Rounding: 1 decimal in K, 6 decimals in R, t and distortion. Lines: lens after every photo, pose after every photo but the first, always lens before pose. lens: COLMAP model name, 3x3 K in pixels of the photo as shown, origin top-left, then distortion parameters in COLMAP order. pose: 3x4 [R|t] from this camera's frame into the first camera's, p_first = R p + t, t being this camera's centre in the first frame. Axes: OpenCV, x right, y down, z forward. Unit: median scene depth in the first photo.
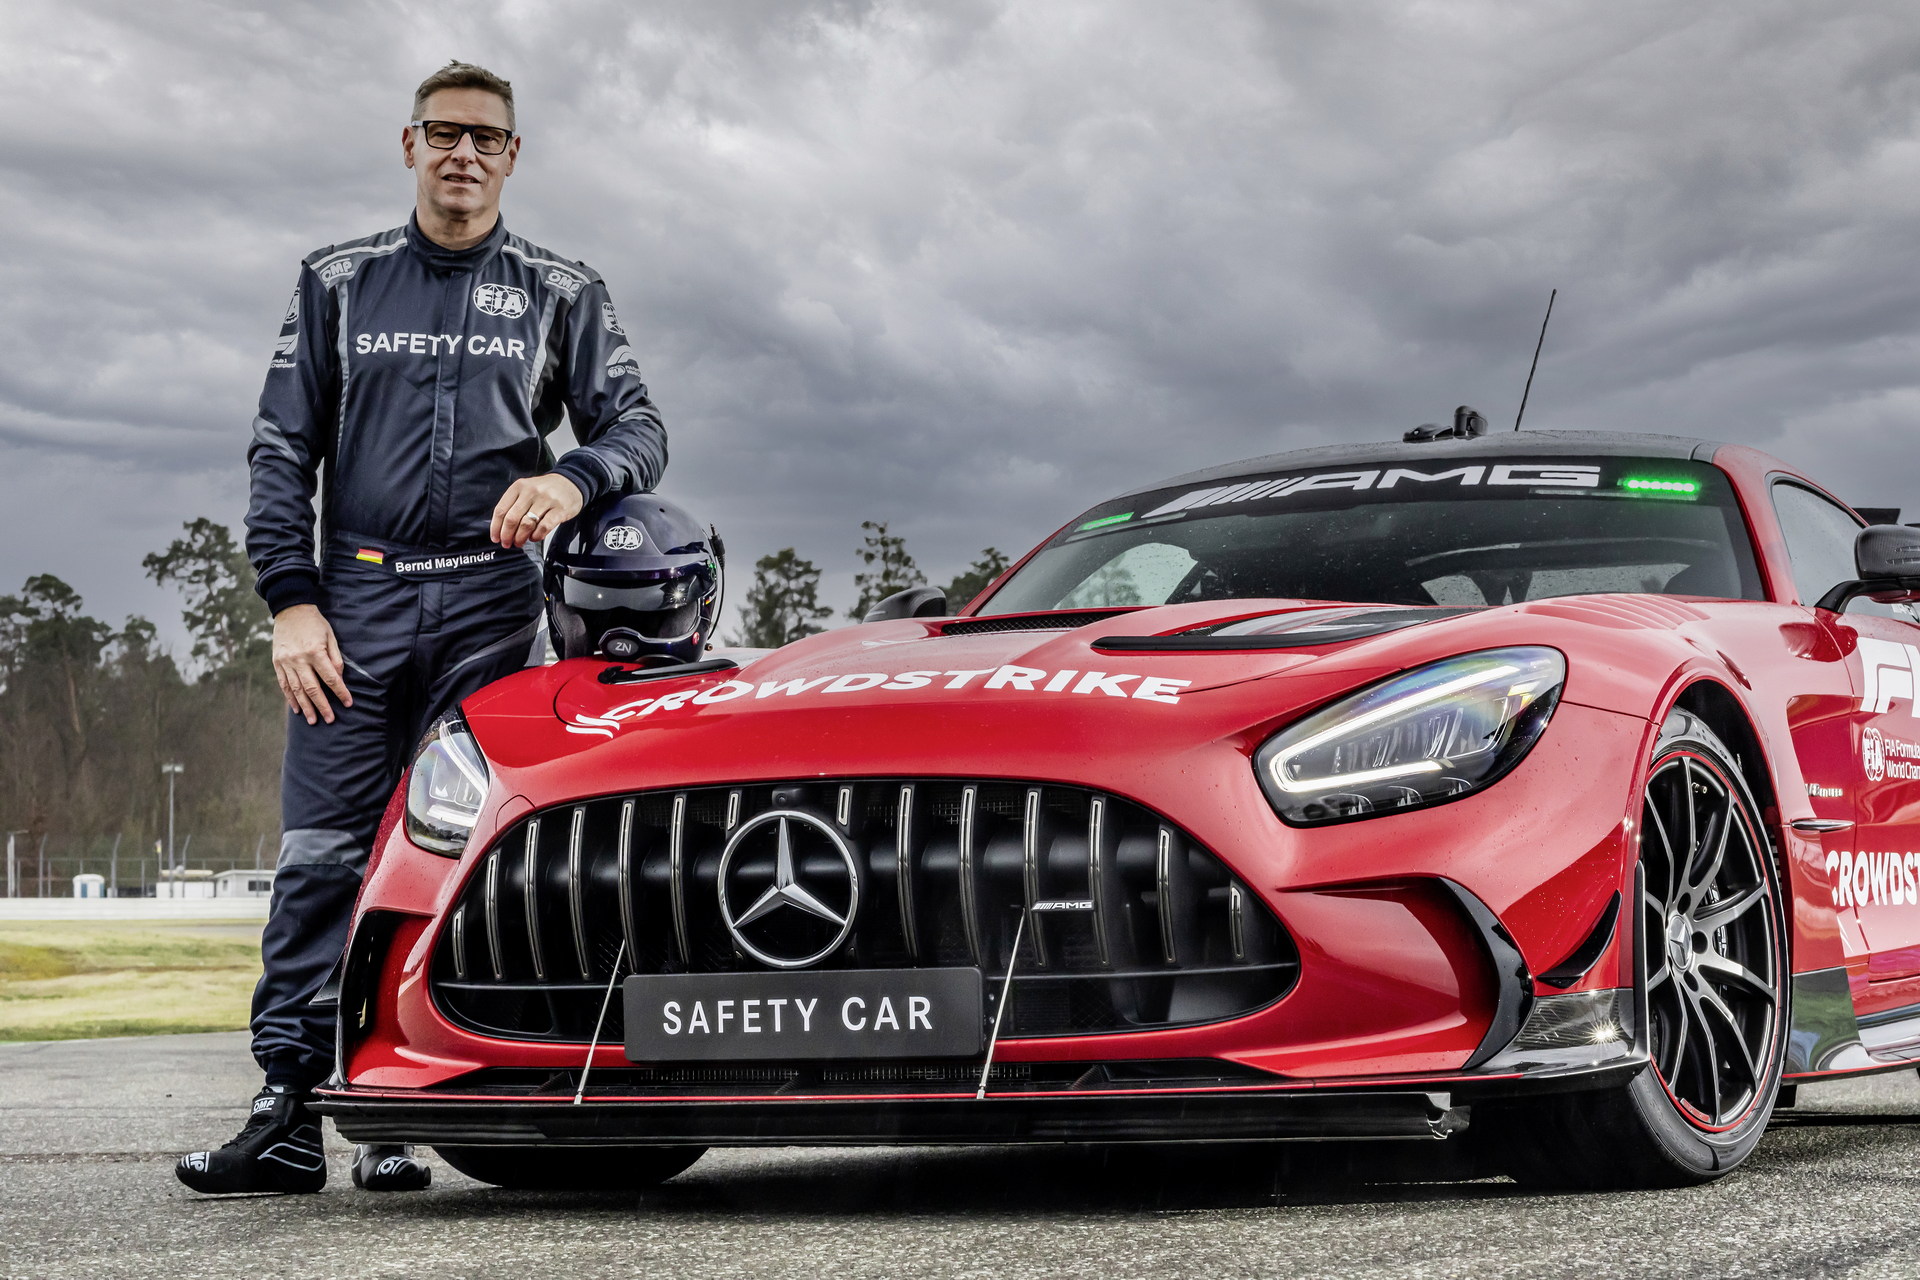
lens RADIAL K [[4515.7, 0, 957.1], [0, 4515.7, 634.6], [0, 0, 1]] dist [0.000353, 0.000000]
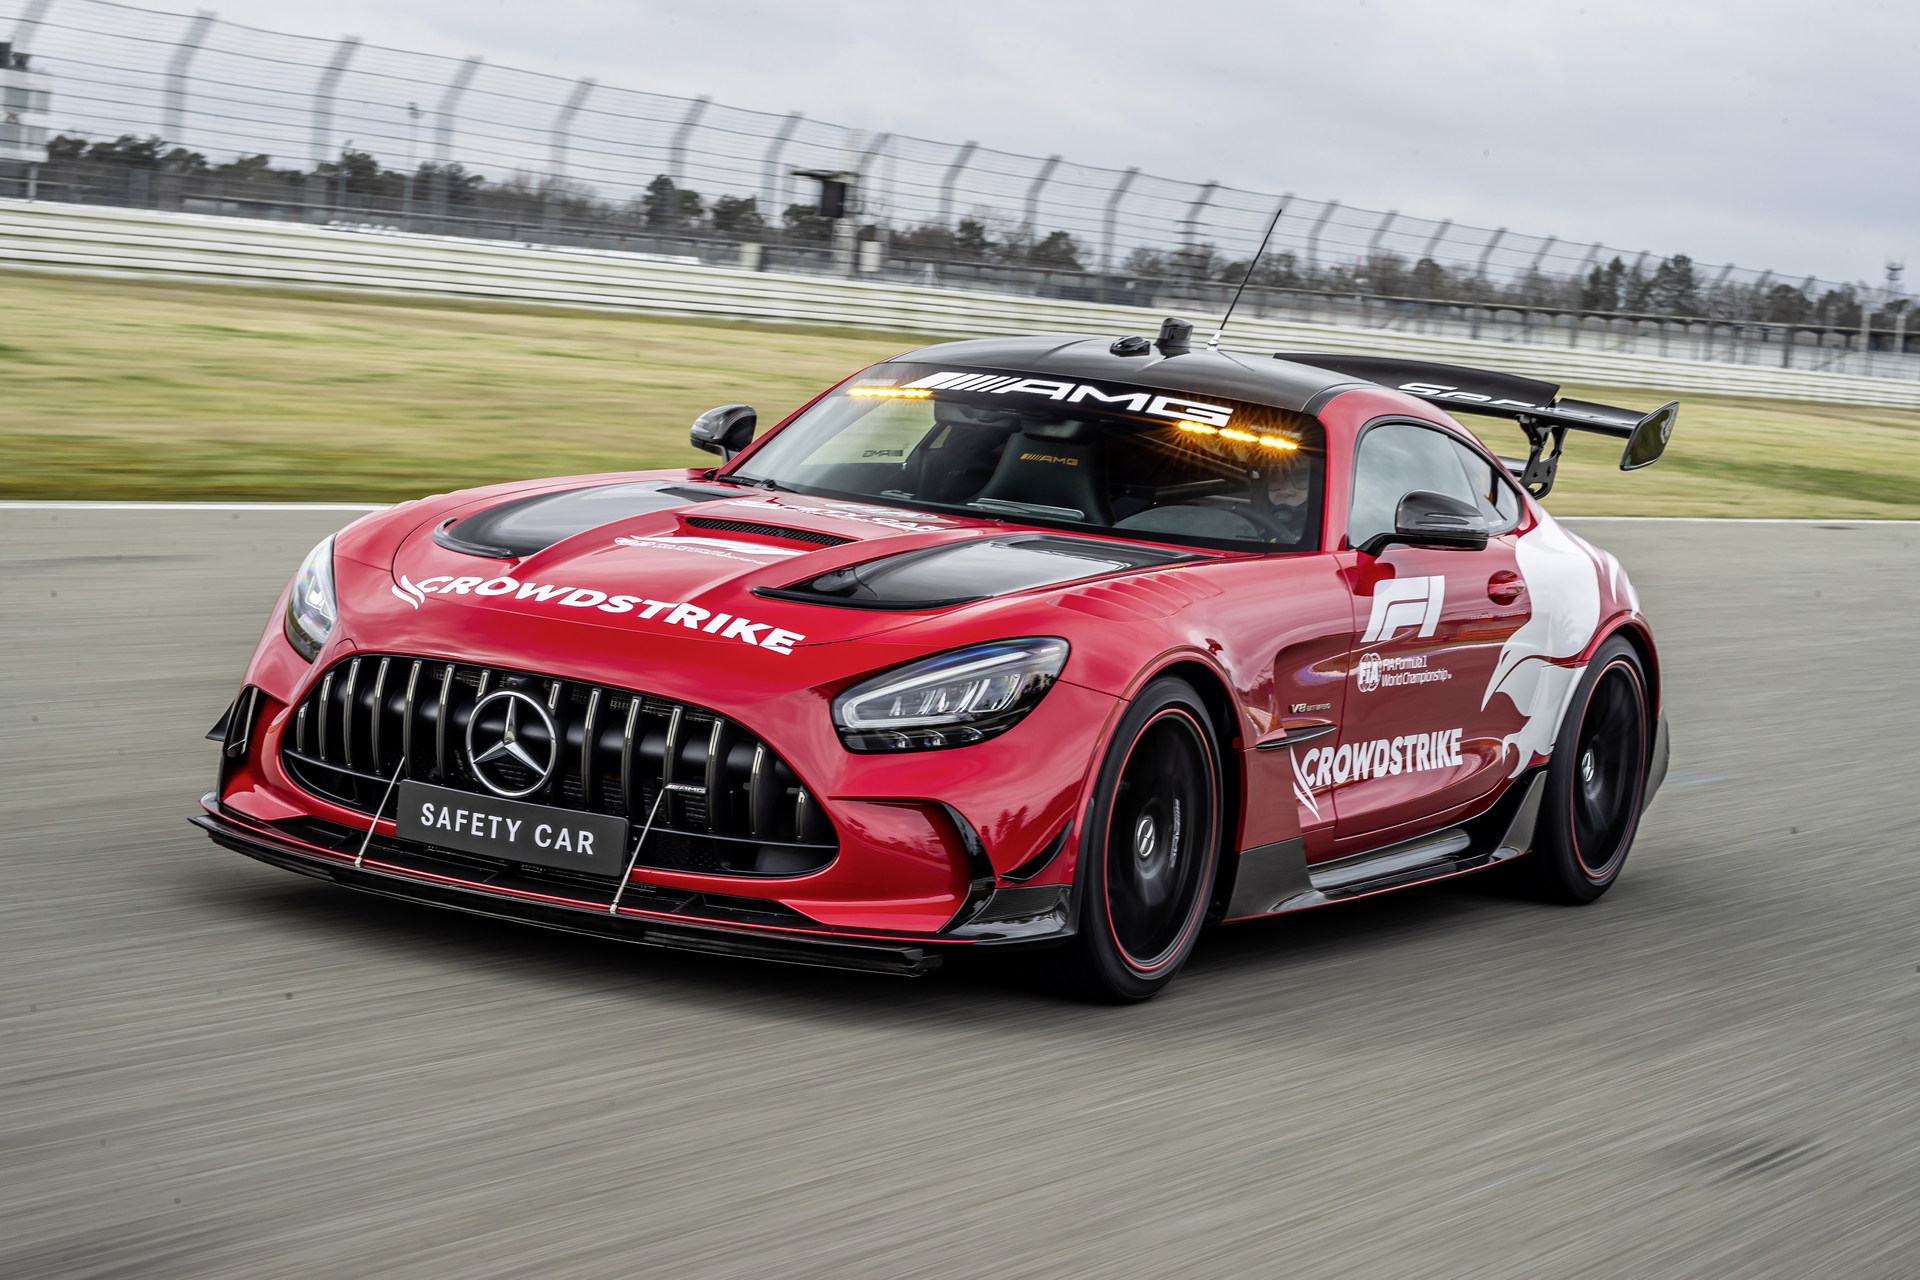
lens RADIAL K [[4515.7, 0, 942.3], [0, 4515.7, 649.0], [0, 0, 1]] dist [0.000353, 0.000000]
pose [[0.990923, 0.131286, -0.028898, 0.139184], [-0.125093, 0.979258, 0.159390, -0.224470], [0.049224, -0.154329, 0.986793, -0.438642]]
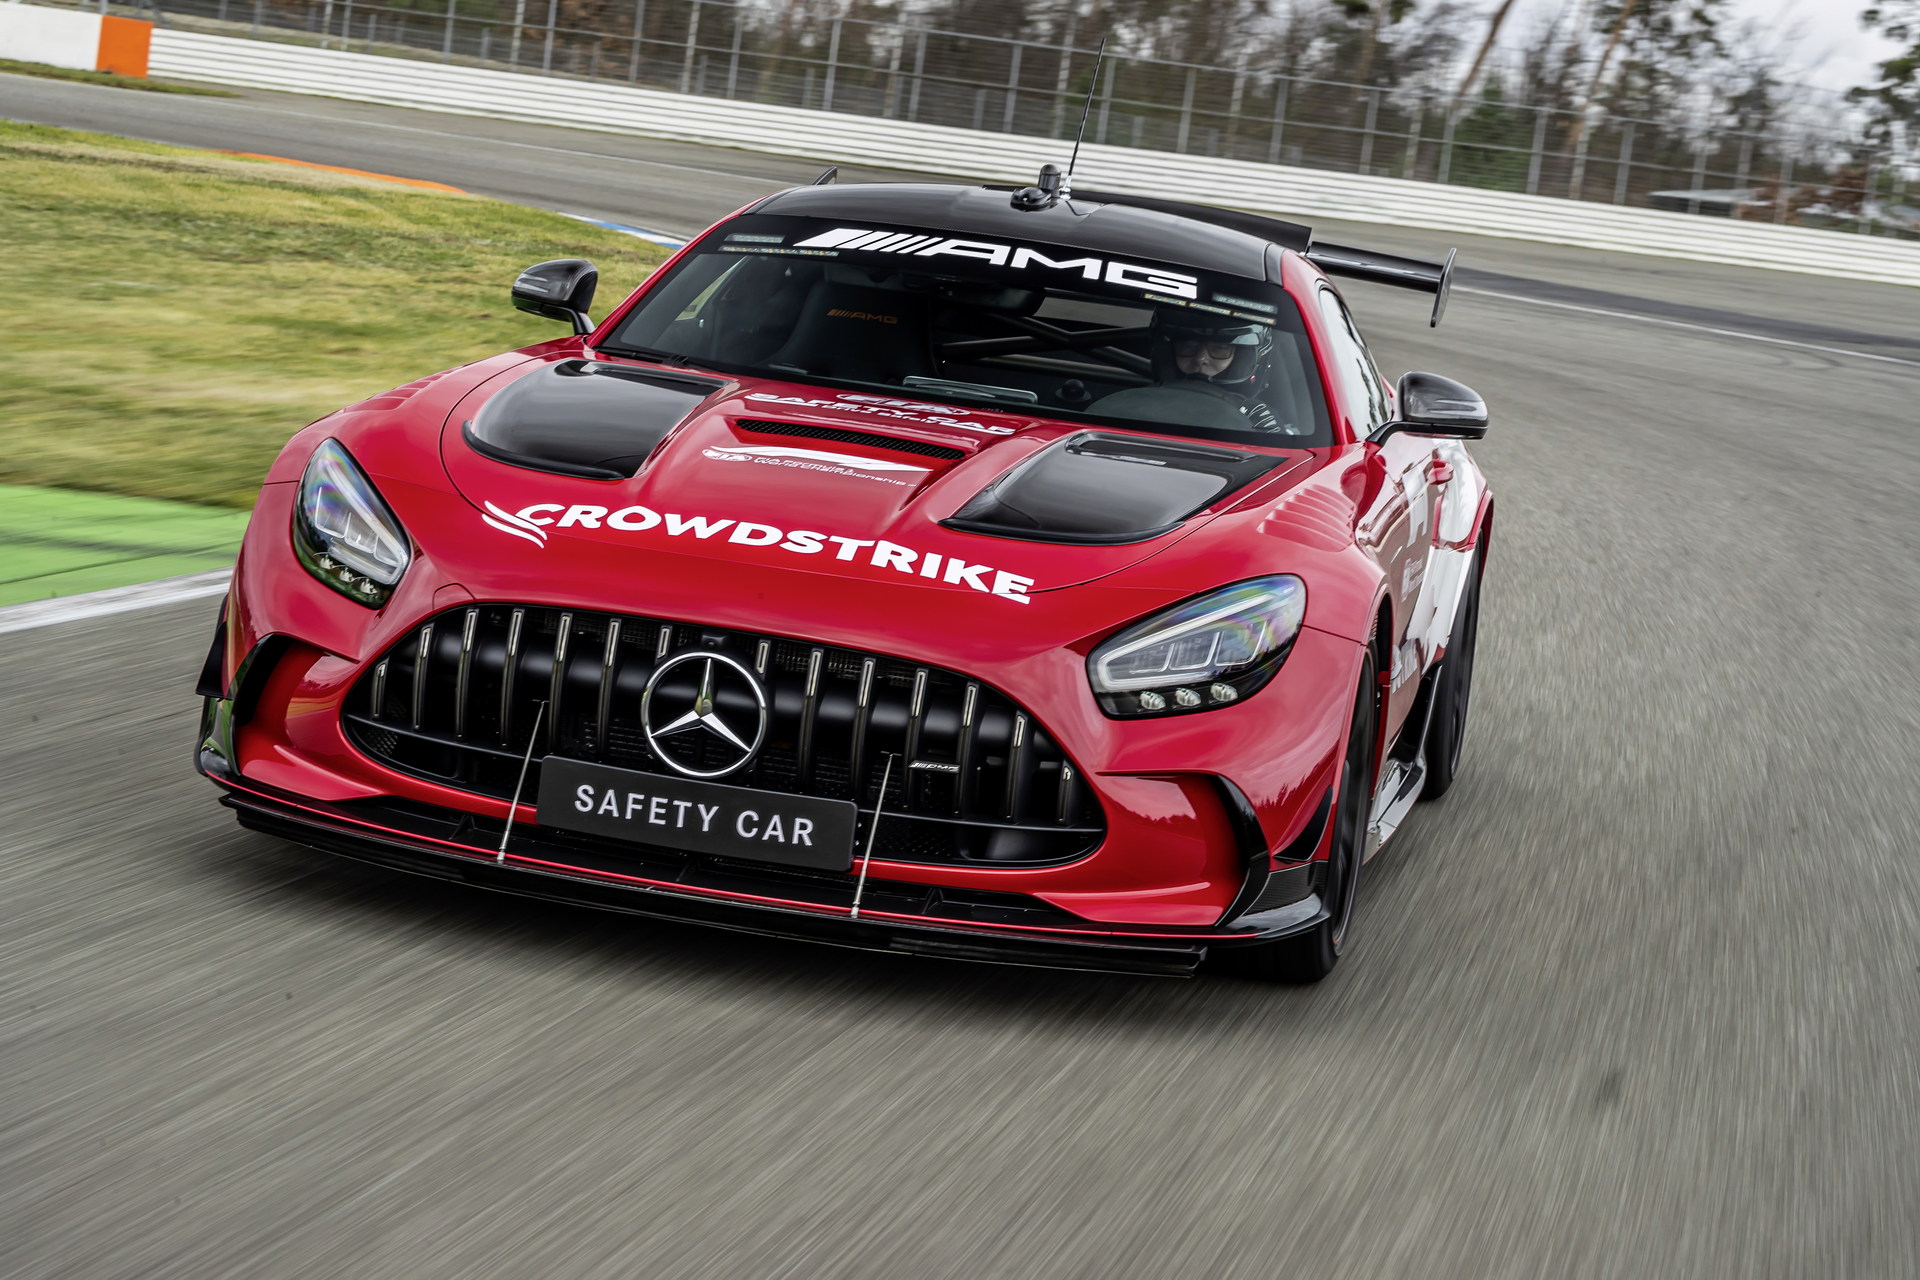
lens RADIAL K [[4545.1, 0, 966.4], [0, 4545.1, 624.3], [0, 0, 1]] dist [-0.072976, 0.000000]
pose [[0.954927, 0.115436, 0.273474, -0.307662], [-0.166323, 0.971159, 0.170839, -0.189221], [-0.245866, -0.208624, 0.946586, -0.182542]]
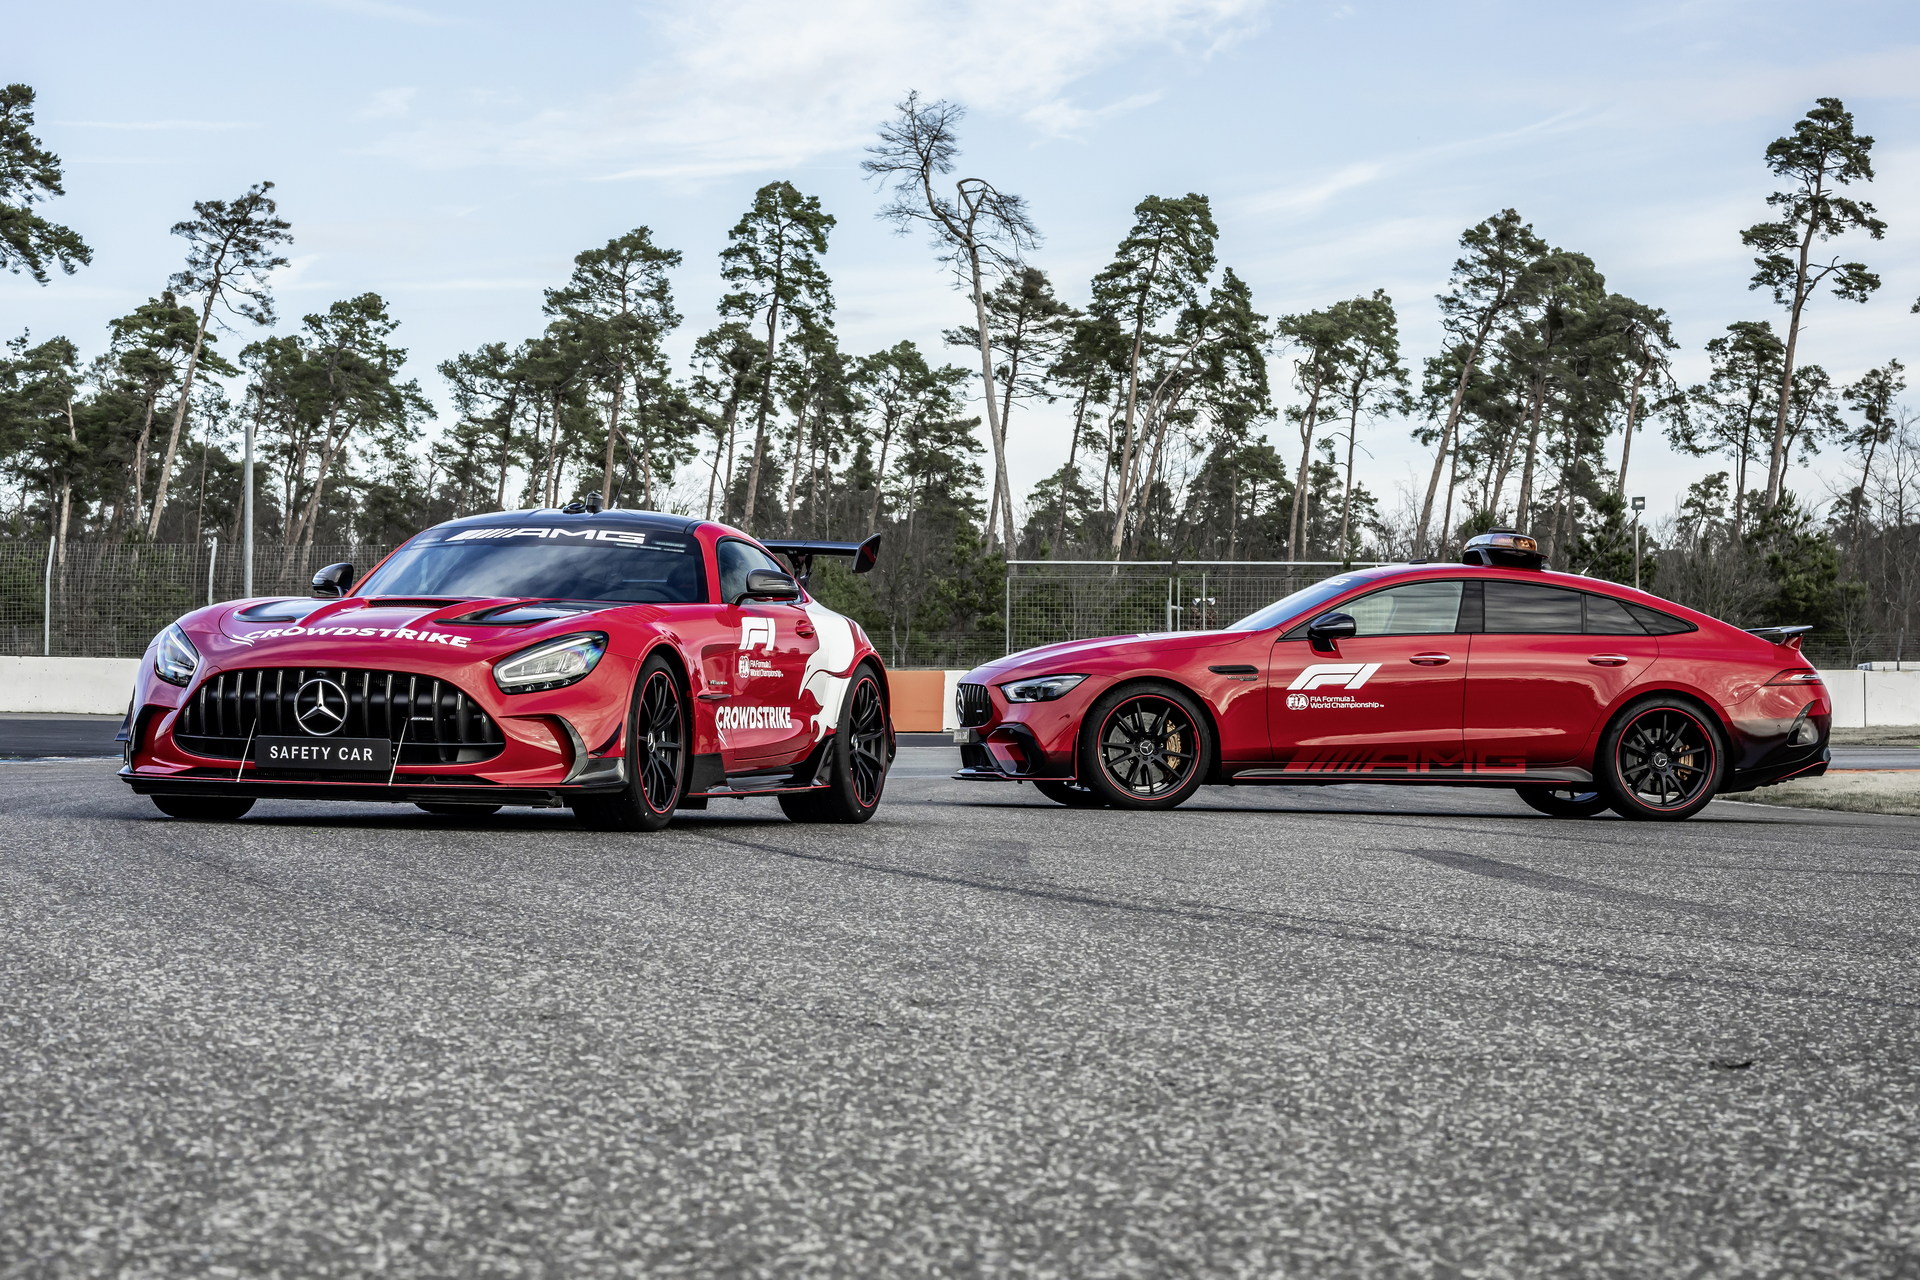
lens RADIAL K [[4786.3, 0, 970.7], [0, 4786.3, 644.0], [0, 0, 1]] dist [0.008948, 0.000000]
pose [[0.983624, 0.050779, 0.172934, -0.153370], [-0.060426, 0.996870, 0.050983, -0.154040], [-0.169803, -0.060597, 0.983613, -1.924959]]
